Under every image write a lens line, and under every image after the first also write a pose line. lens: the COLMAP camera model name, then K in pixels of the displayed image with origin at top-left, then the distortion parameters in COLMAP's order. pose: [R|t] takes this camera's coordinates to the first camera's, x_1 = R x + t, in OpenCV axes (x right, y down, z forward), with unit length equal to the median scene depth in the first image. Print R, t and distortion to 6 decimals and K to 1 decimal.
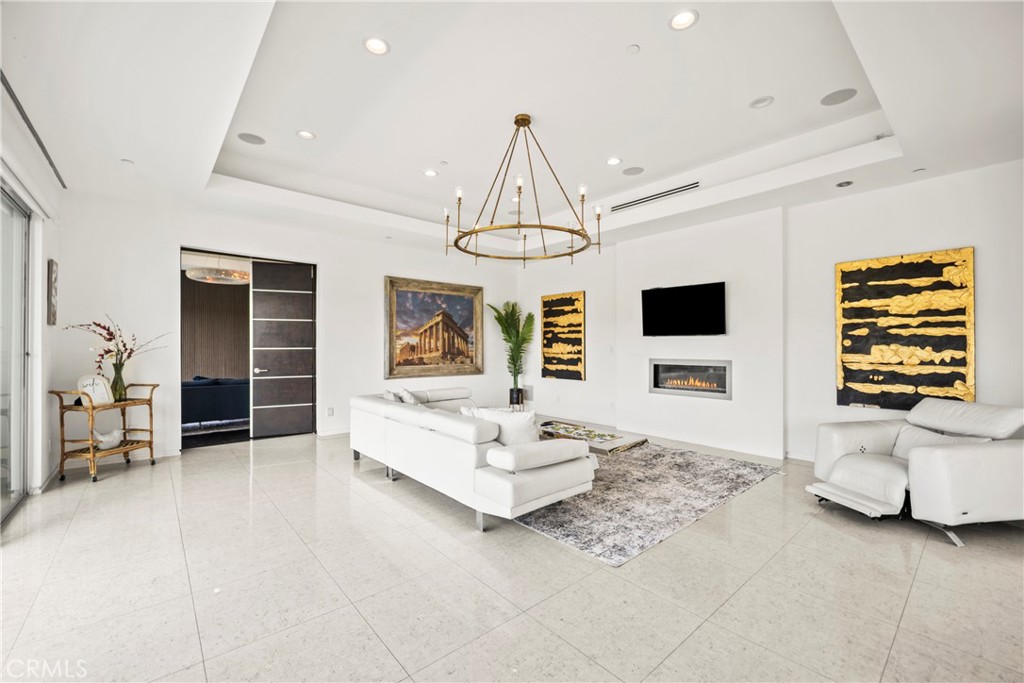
lens RADIAL K [[422.3, 0, 512.3], [0, 422.3, 346.5], [0, 0, 1]] dist [-0.004355, -0.000186]
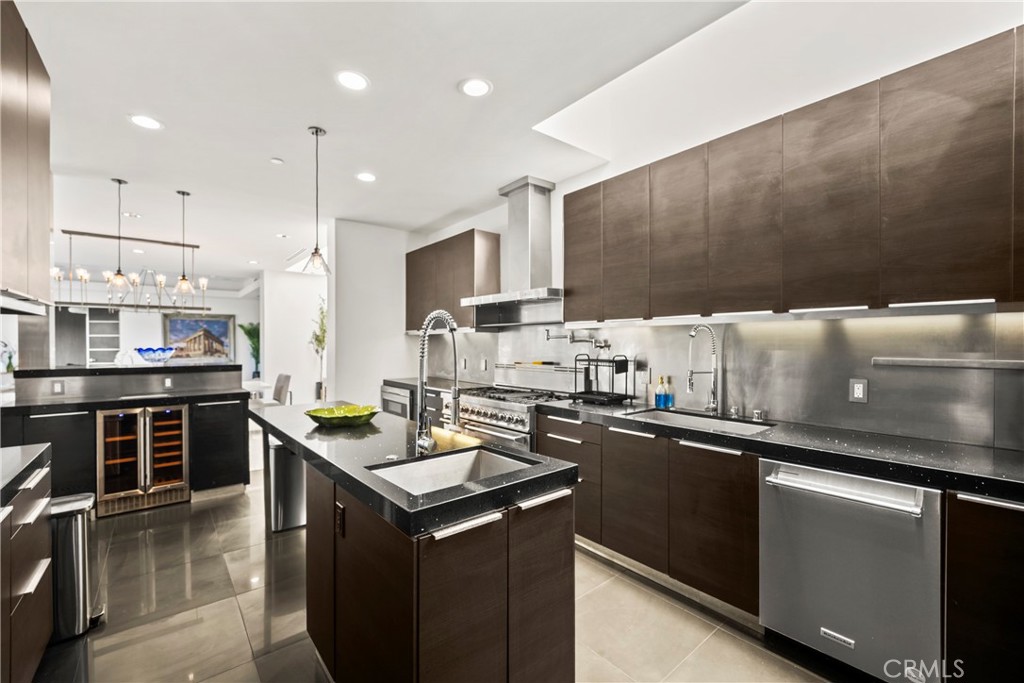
lens RADIAL K [[422.3, 0, 512.3], [0, 422.3, 346.5], [0, 0, 1]] dist [-0.004355, -0.000186]
pose [[0.999719, -0.001002, -0.023663, 1.264529], [0.001224, 0.999956, 0.009338, -0.022635], [0.023652, -0.009364, 0.999676, -0.844009]]
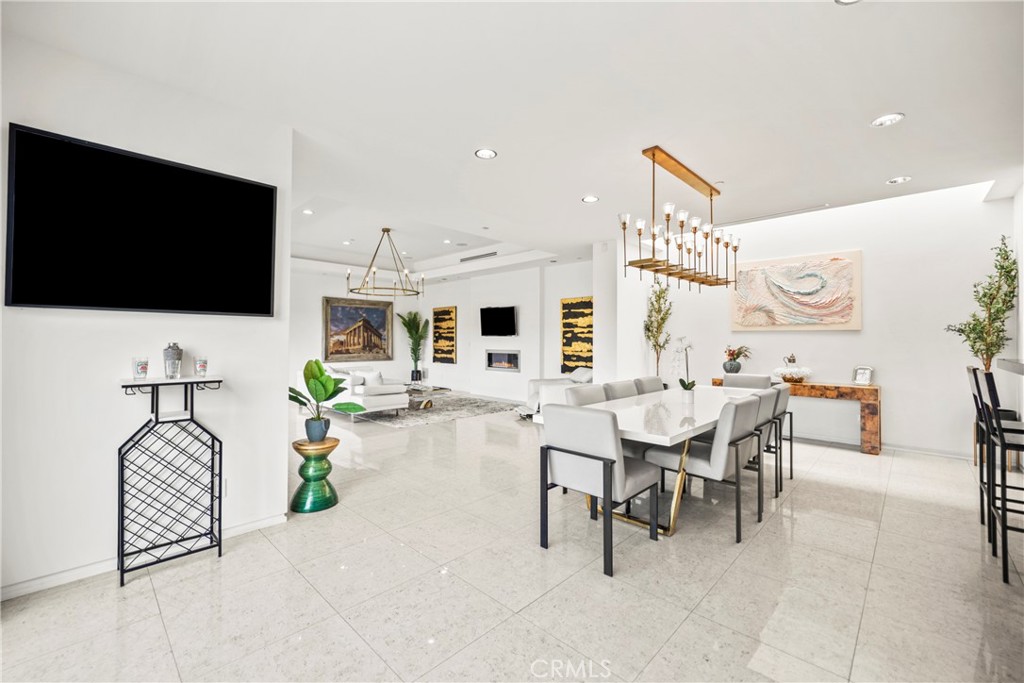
lens RADIAL K [[422.3, 0, 512.3], [0, 422.3, 346.5], [0, 0, 1]] dist [-0.004355, -0.000186]
pose [[0.996299, 0.000444, 0.085954, 0.242740], [-0.001666, 0.999899, 0.014147, -0.005828], [-0.085939, -0.014238, 0.996199, -0.566811]]
